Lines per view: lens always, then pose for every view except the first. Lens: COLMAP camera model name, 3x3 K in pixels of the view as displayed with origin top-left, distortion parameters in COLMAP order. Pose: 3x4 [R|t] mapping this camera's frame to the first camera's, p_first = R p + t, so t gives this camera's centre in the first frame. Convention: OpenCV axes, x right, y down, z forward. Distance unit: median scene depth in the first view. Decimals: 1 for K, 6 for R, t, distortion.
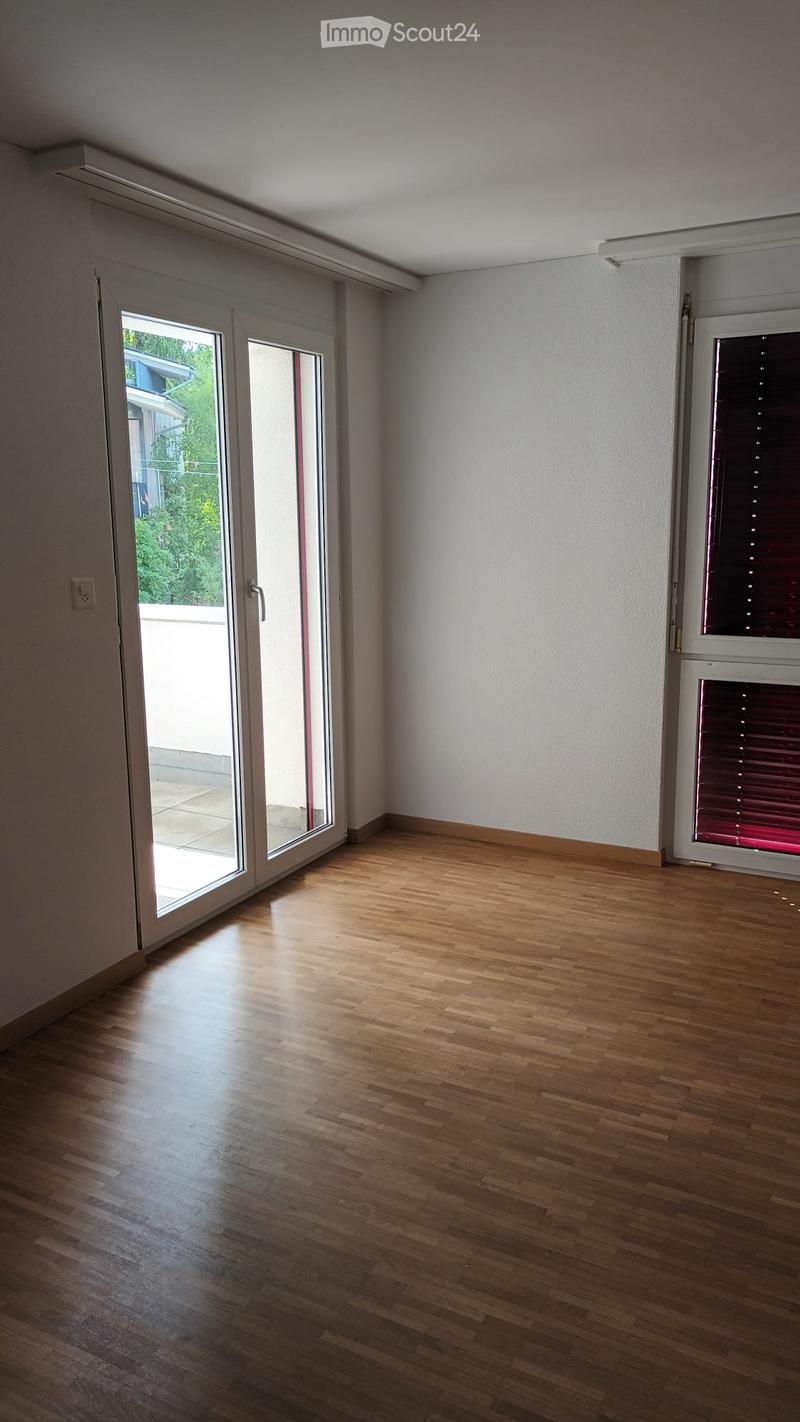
lens RADIAL K [[1063.7, 0, 400.4], [0, 1063.7, 713.4], [0, 0, 1]] dist [0.026969, -0.034333]
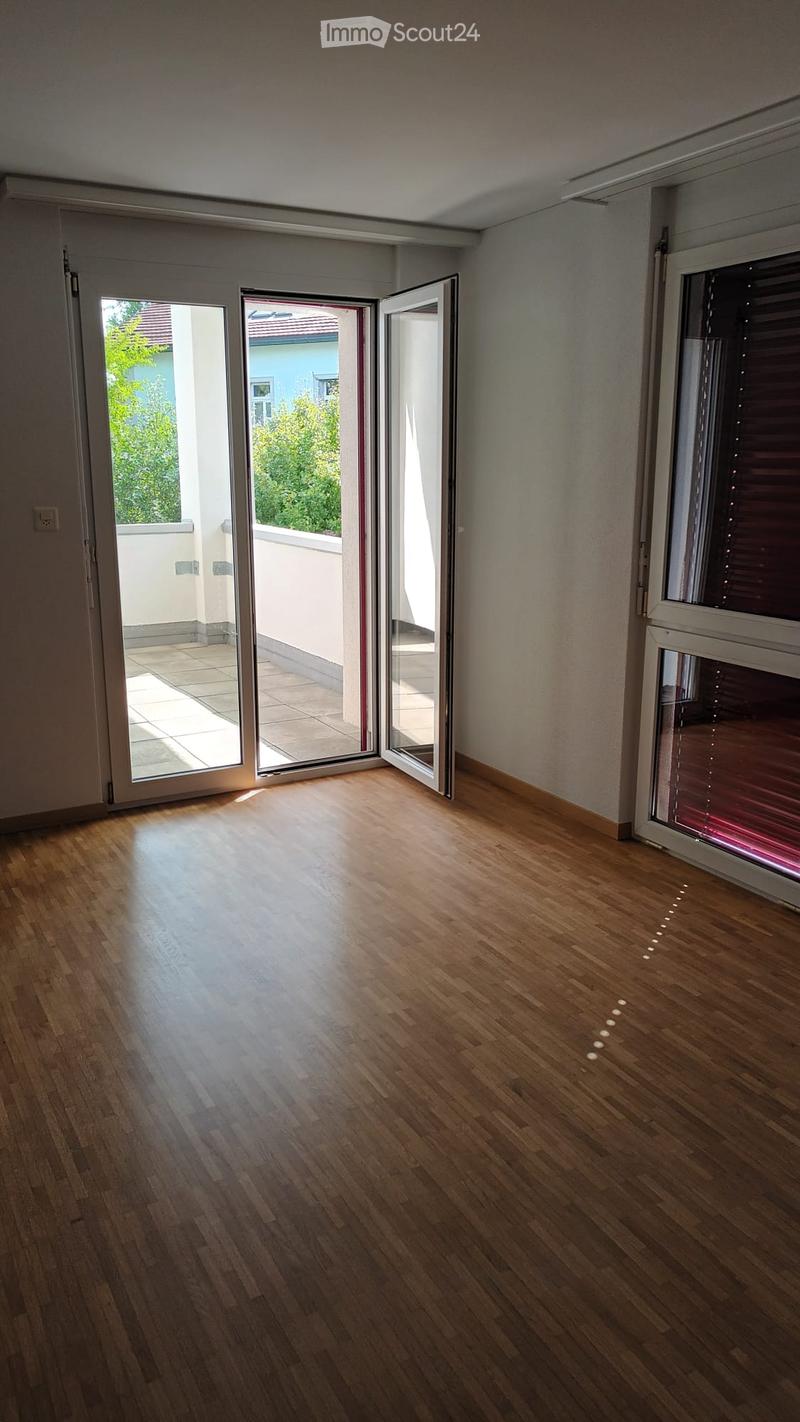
lens RADIAL K [[1063.7, 0, 439.8], [0, 1063.7, 731.1], [0, 0, 1]] dist [0.026969, -0.034333]
pose [[0.835223, 0.148747, -0.529412, 0.660052], [-0.117719, 0.988767, 0.092093, -0.025116], [0.537164, -0.014597, 0.843351, 0.112332]]
